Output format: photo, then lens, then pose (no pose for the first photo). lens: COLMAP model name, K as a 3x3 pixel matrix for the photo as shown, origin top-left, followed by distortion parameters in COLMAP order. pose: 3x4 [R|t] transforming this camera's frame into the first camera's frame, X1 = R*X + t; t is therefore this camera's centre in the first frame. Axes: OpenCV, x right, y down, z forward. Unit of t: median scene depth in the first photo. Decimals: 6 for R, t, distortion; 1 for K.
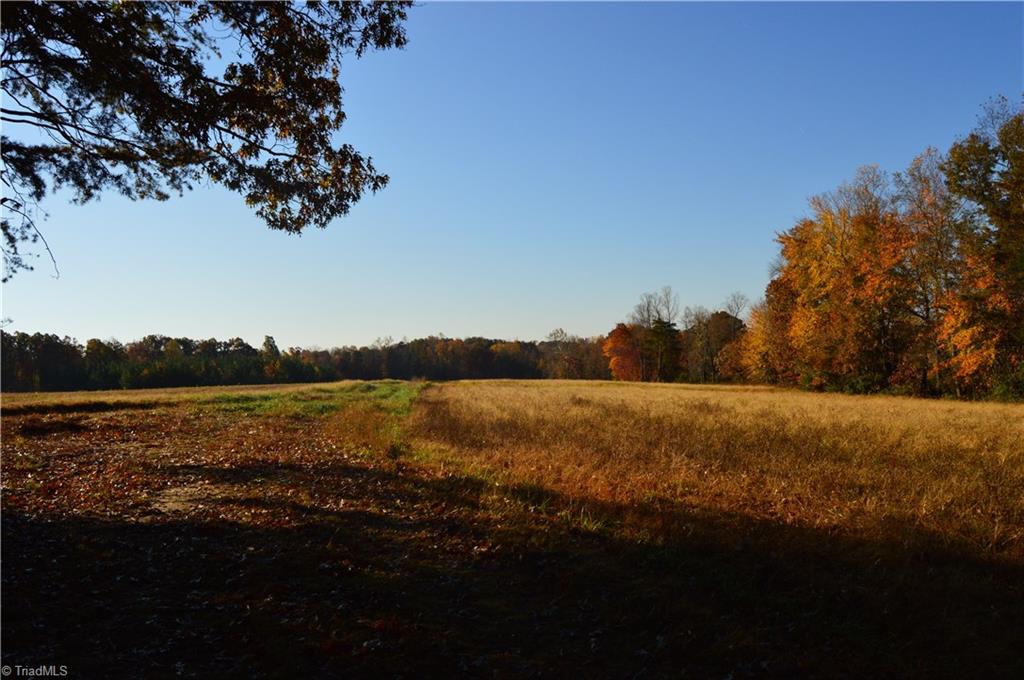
lens RADIAL K [[826.5, 0, 513.4], [0, 826.5, 340.0], [0, 0, 1]] dist [-0.078018, 0.012099]
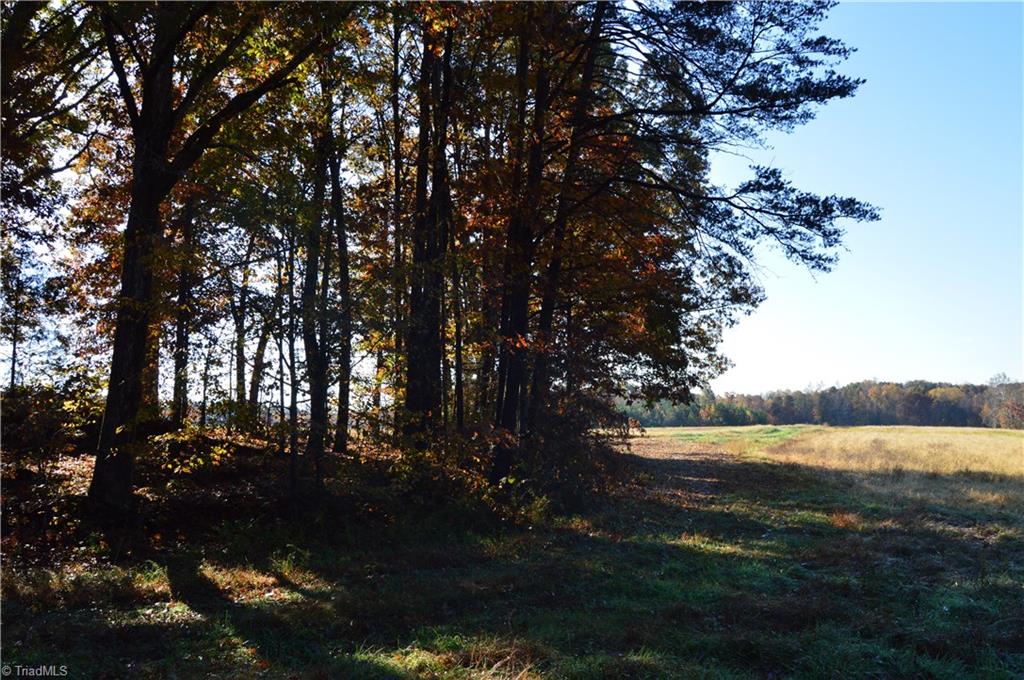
lens RADIAL K [[826.5, 0, 514.4], [0, 826.5, 341.3], [0, 0, 1]] dist [-0.078018, 0.012099]
pose [[0.868954, -0.025773, -0.494221, 0.024509], [0.001363, 0.998764, -0.049686, -0.004671], [0.494891, 0.042502, 0.867915, -0.079228]]
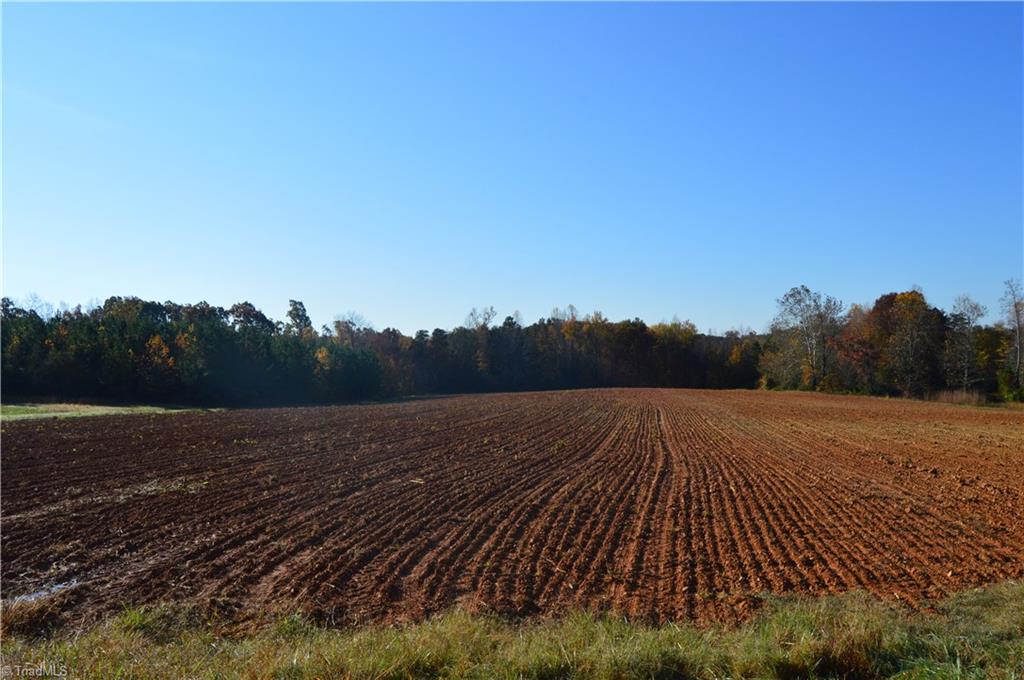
lens RADIAL K [[826.5, 0, 513.7], [0, 826.5, 339.8], [0, 0, 1]] dist [-0.078018, 0.012099]
pose [[0.989322, 0.019937, -0.144377, -0.043605], [-0.019275, 0.999796, 0.005984, 0.017931], [0.144467, -0.003138, 0.989505, 0.407678]]
